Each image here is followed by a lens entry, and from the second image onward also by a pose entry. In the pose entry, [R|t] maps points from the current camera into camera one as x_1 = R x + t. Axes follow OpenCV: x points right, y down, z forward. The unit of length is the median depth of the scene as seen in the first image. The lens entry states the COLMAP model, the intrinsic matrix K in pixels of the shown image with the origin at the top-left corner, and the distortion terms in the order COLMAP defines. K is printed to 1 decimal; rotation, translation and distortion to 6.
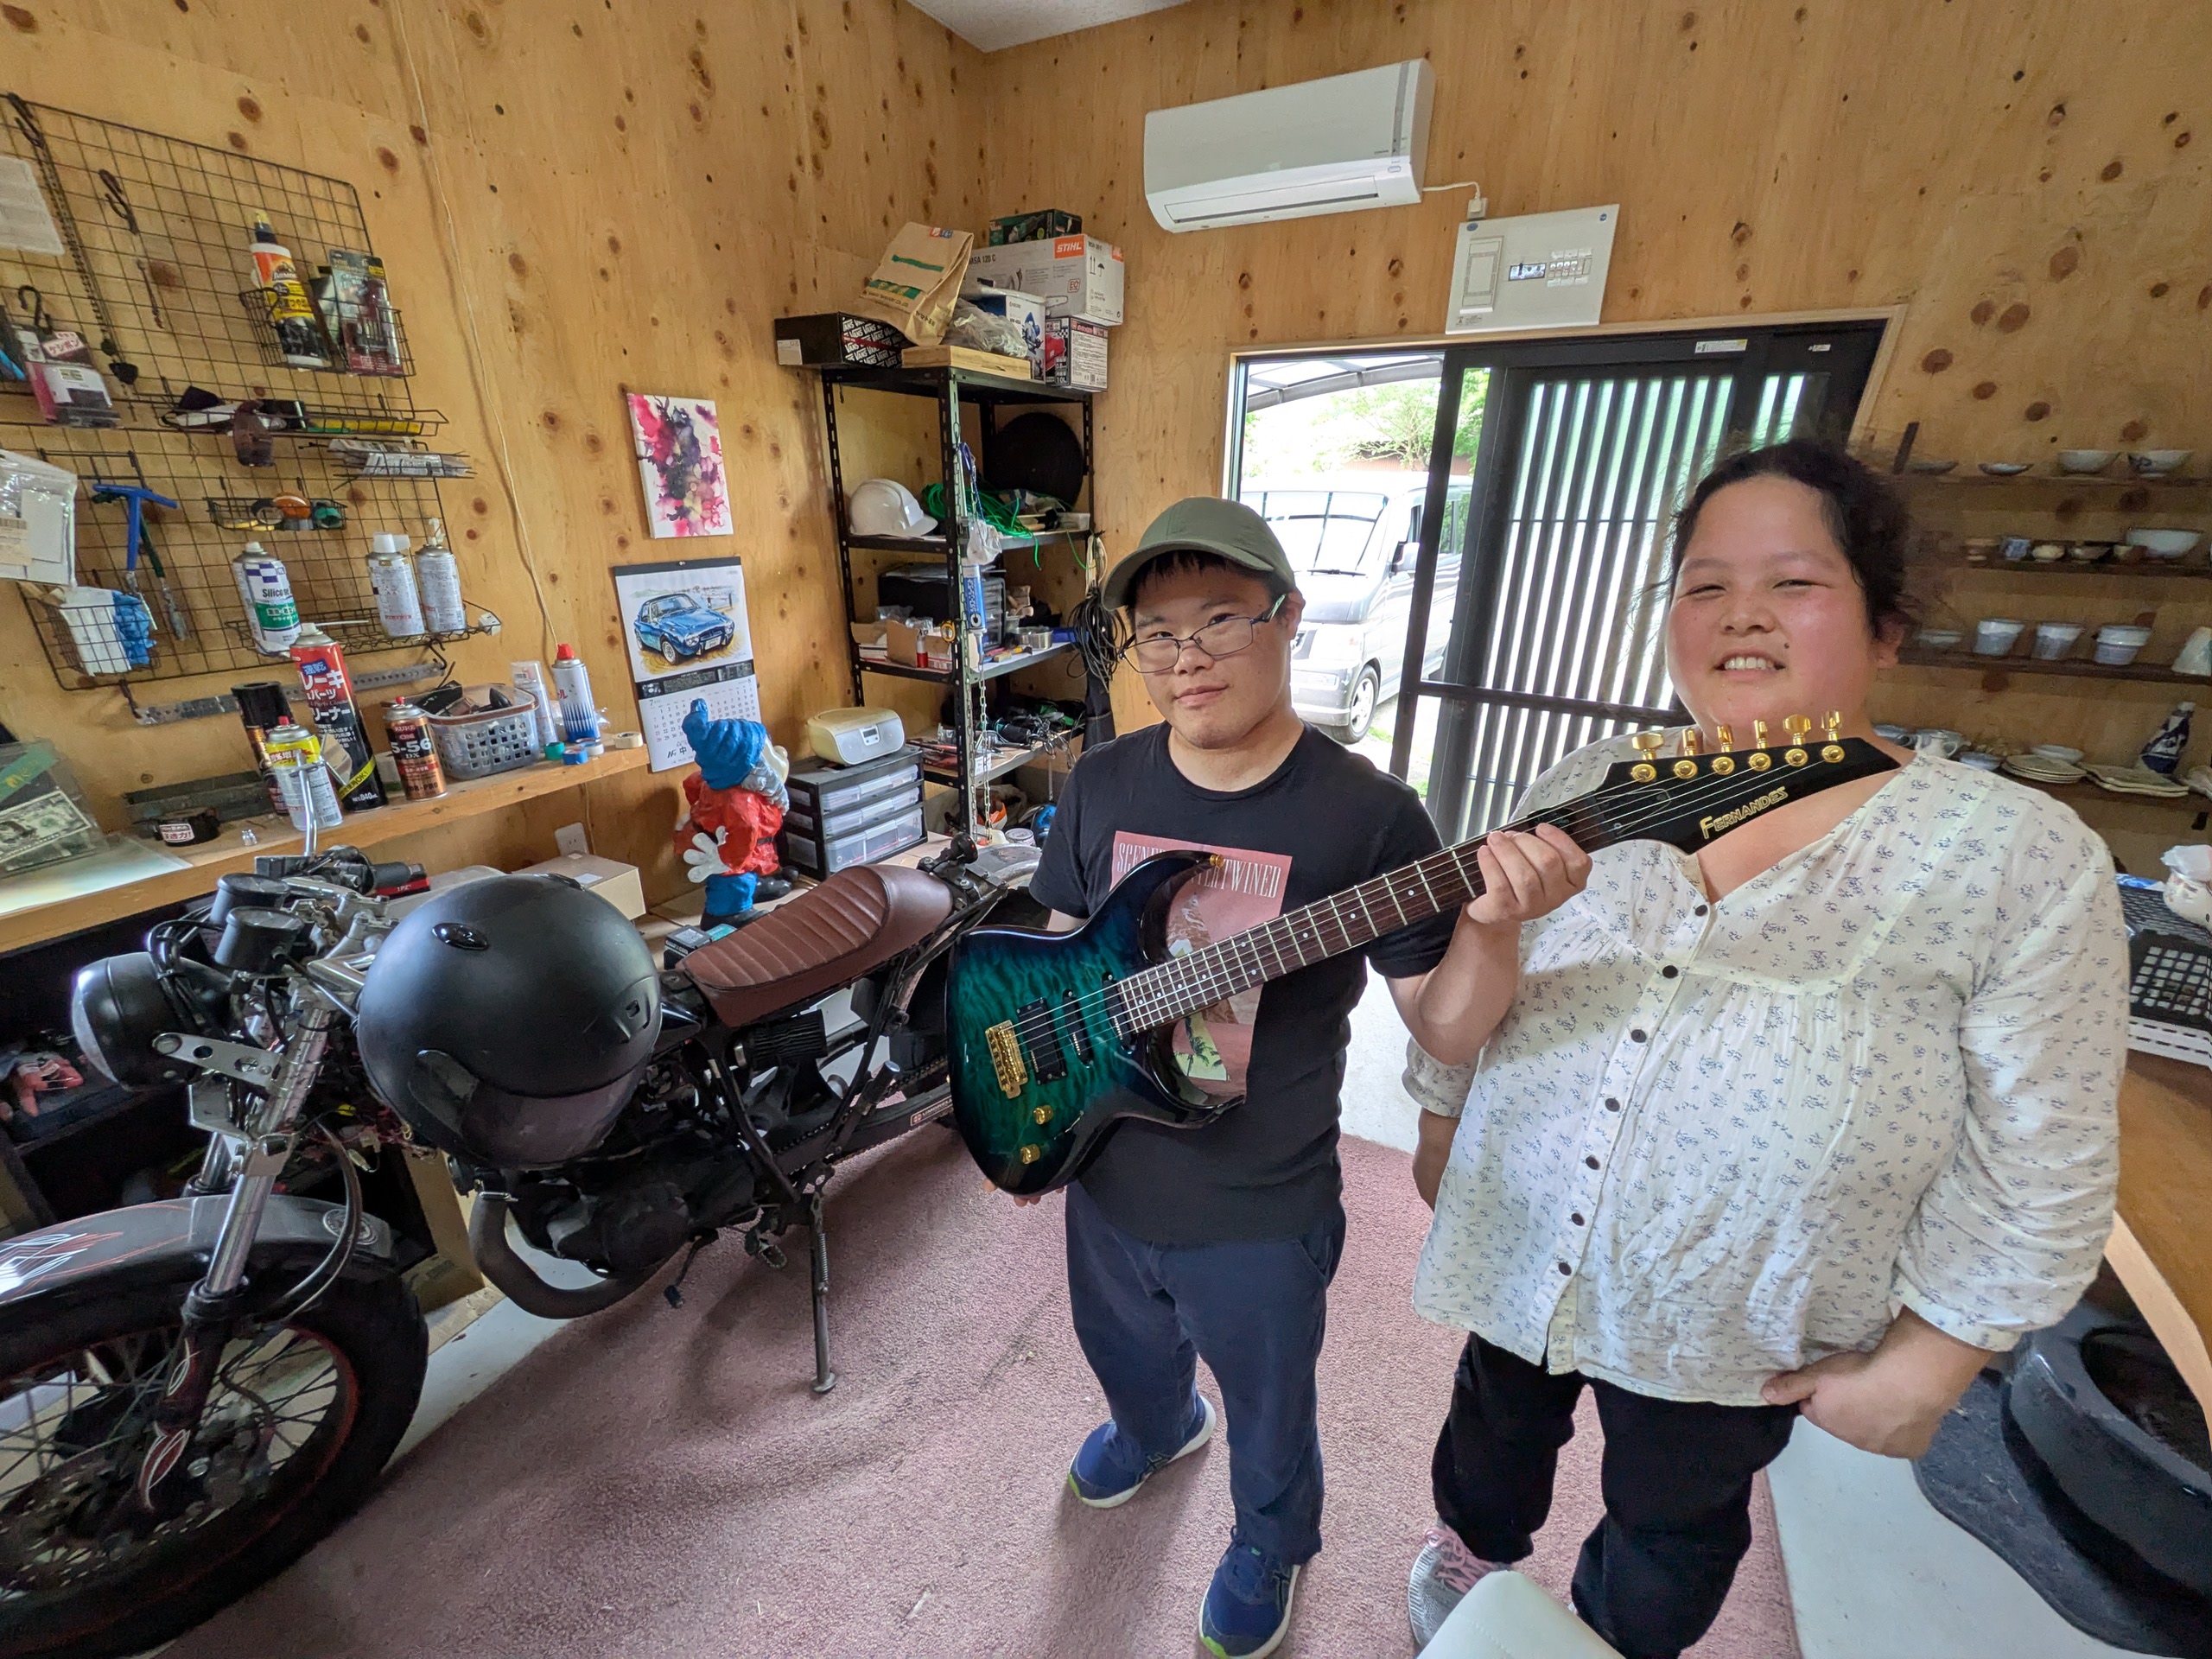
lens RADIAL K [[869.7, 0, 1136.2], [0, 869.7, 837.2], [0, 0, 1]] dist [-0.000963, 0.000860]
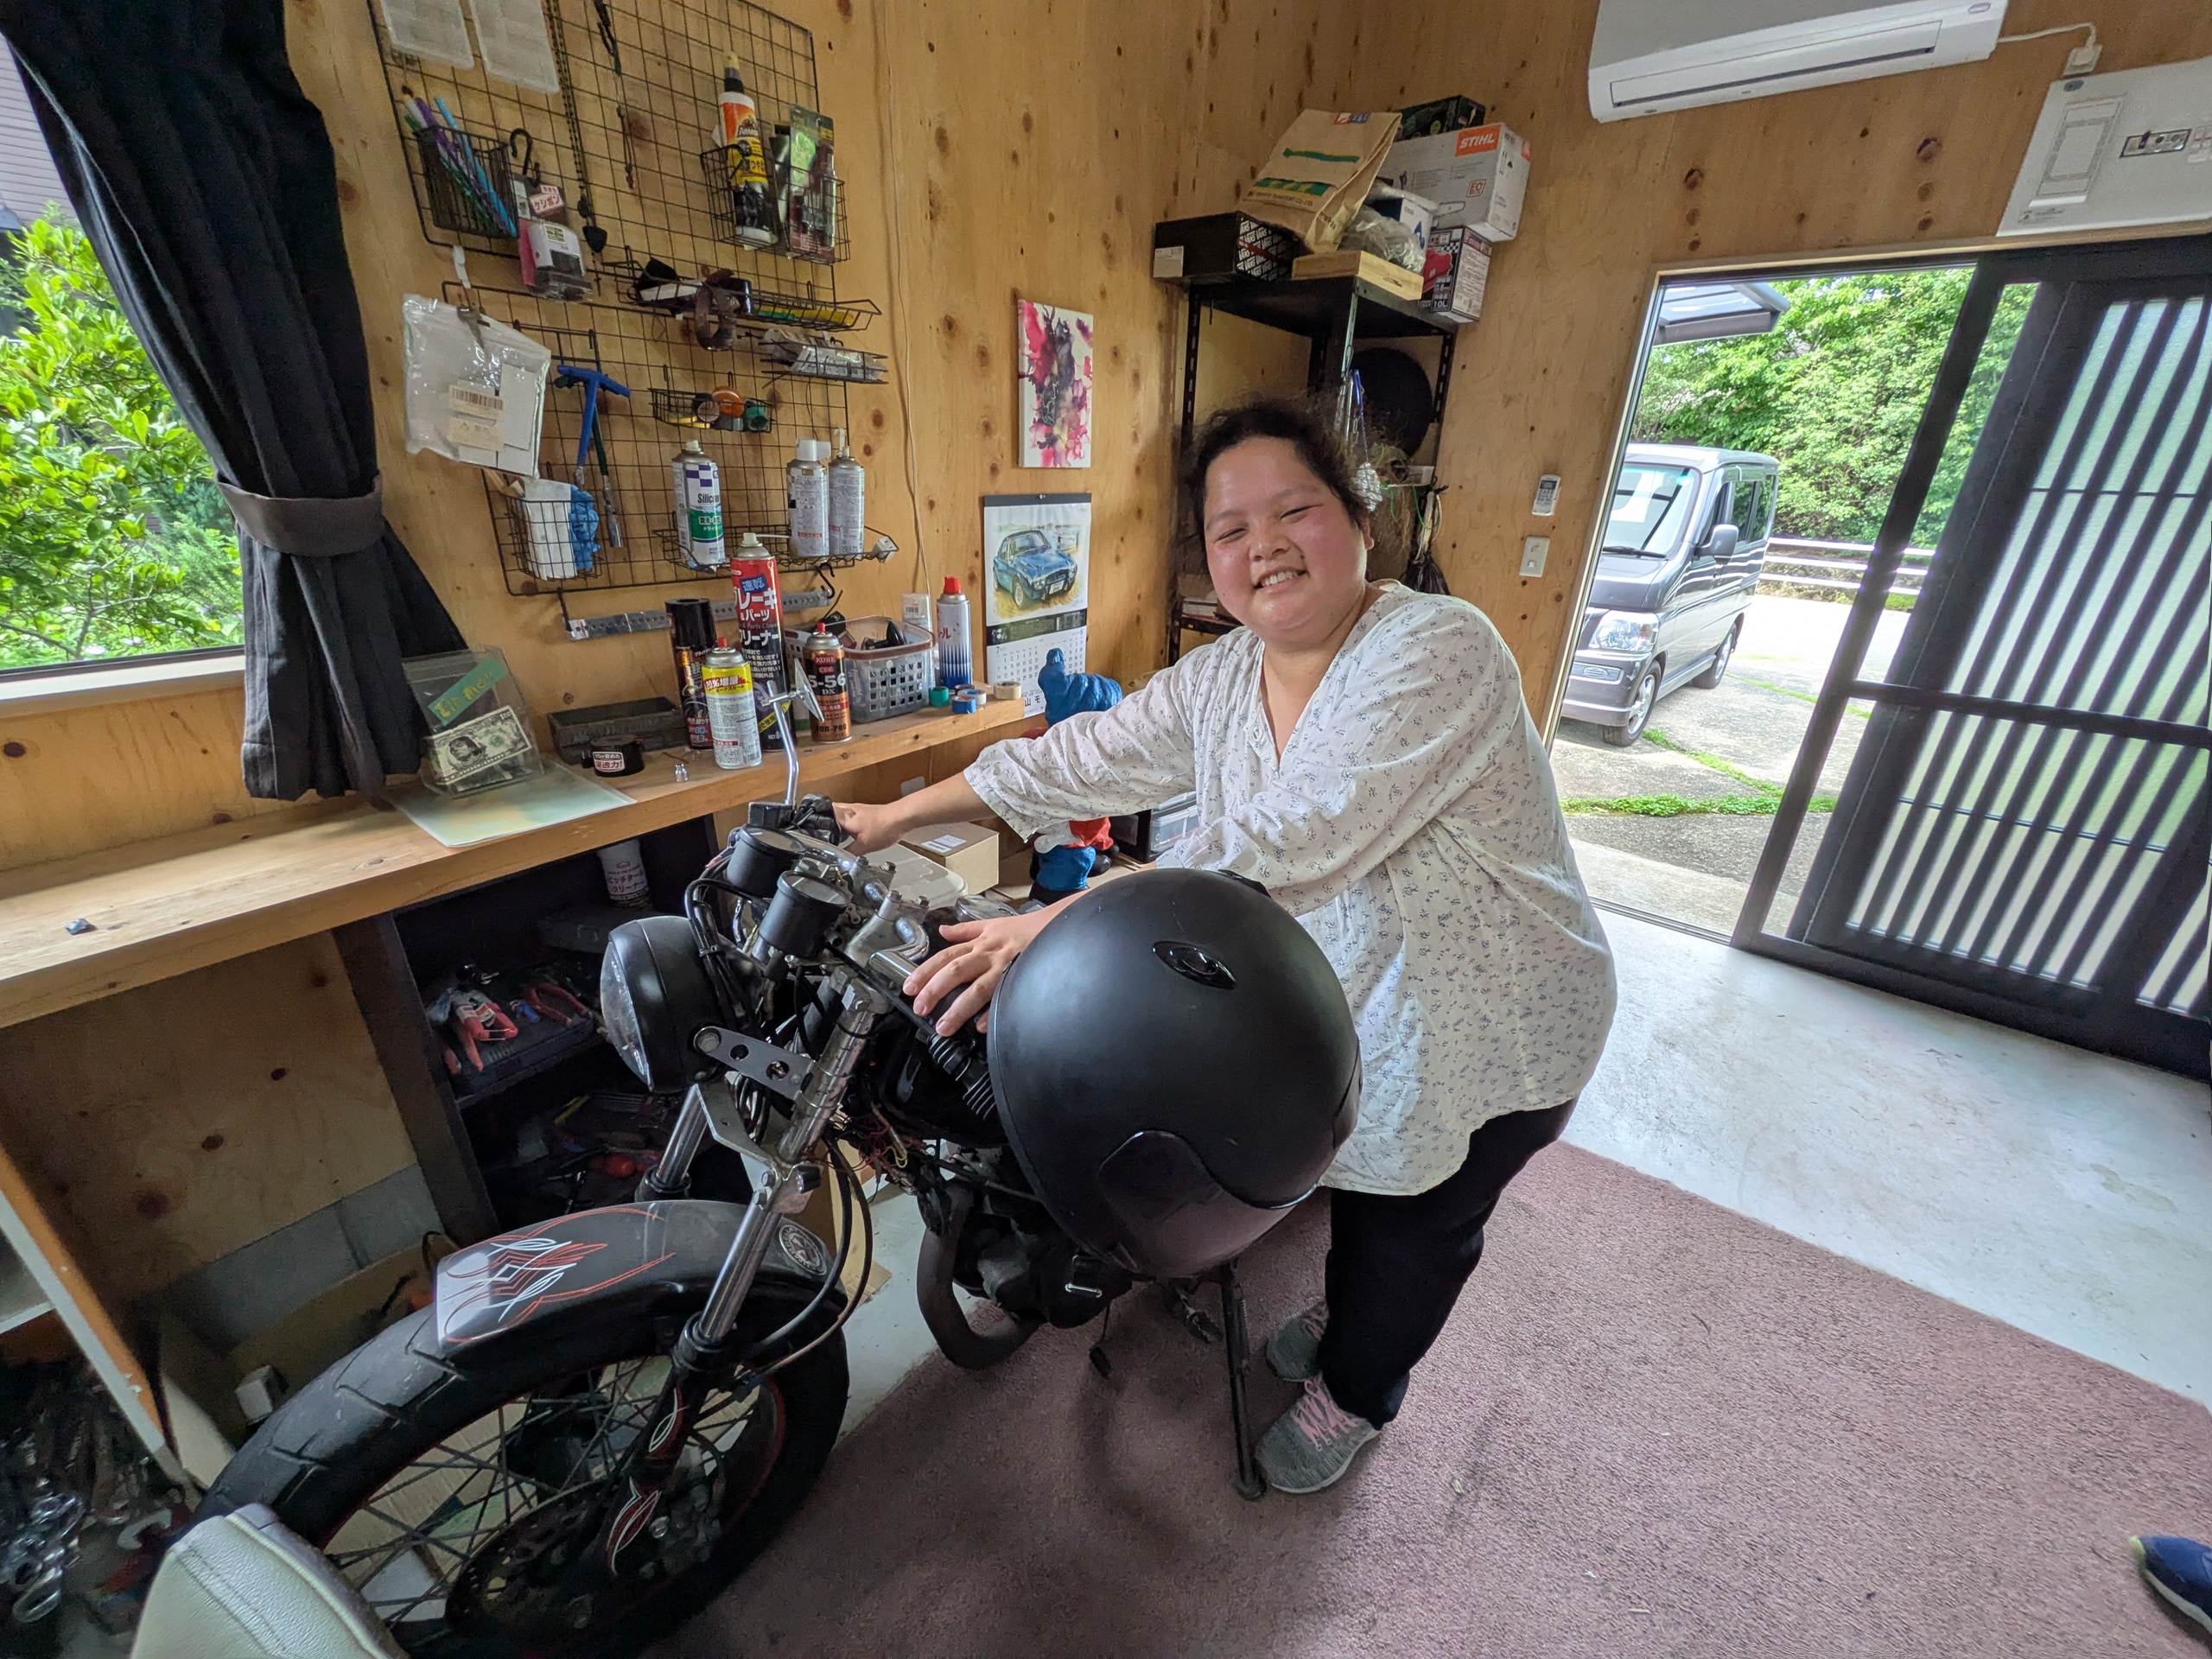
lens RADIAL K [[869.7, 0, 1135.0], [0, 869.7, 837.5], [0, 0, 1]] dist [-0.000963, 0.000860]
pose [[0.985358, 0.088500, -0.145732, -0.287407], [-0.084924, 0.995918, 0.030587, -0.000411], [0.147844, -0.017763, 0.988851, 0.128789]]
